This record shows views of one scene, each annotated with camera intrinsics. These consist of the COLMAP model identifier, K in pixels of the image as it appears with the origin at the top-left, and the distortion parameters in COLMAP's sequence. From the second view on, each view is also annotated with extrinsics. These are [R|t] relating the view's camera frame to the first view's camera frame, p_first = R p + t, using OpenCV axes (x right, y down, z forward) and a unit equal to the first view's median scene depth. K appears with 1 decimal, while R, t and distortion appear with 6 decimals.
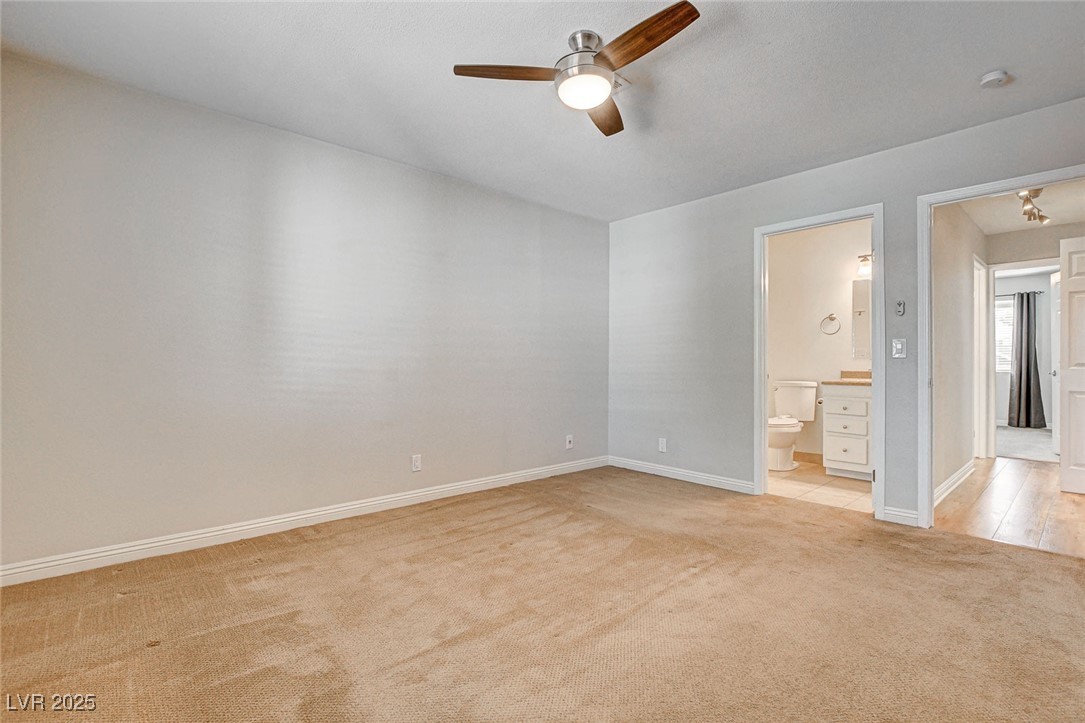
lens RADIAL K [[497.4, 0, 540.5], [0, 497.4, 367.2], [0, 0, 1]] dist [-0.010180, 0.000974]
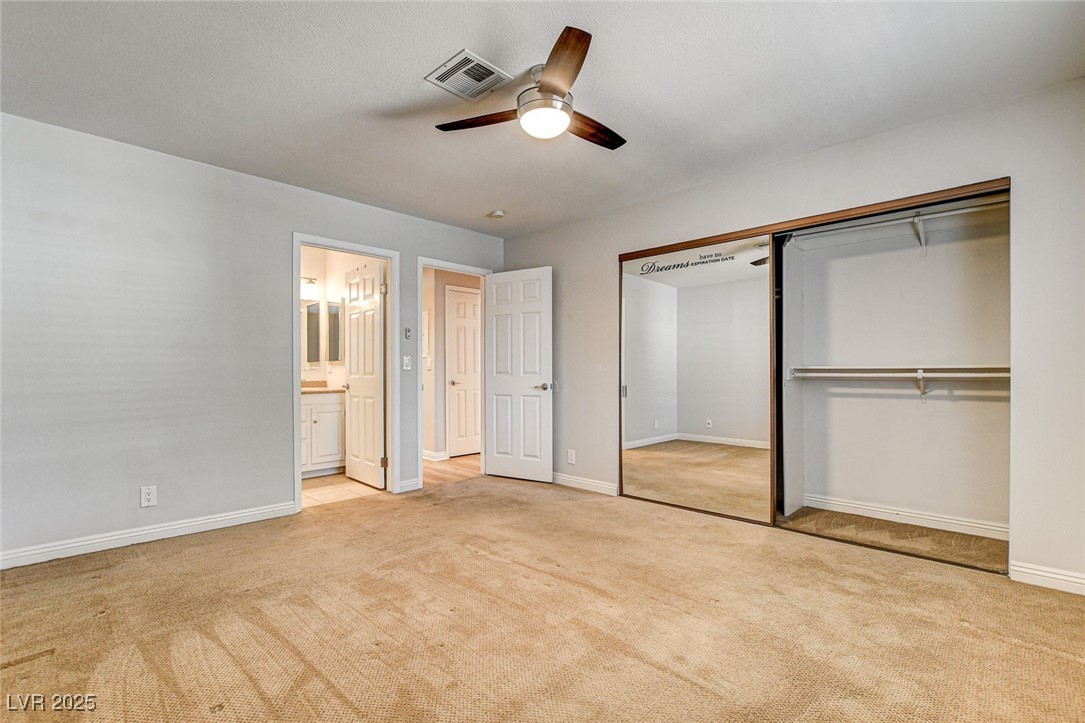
lens RADIAL K [[497.4, 0, 540.5], [0, 497.4, 367.2], [0, 0, 1]] dist [-0.010180, 0.000974]
pose [[-0.074302, 0.008666, 0.997198, -0.667508], [0.011309, 0.999905, -0.007847, -0.010582], [-0.997172, 0.010694, -0.074393, 0.735748]]
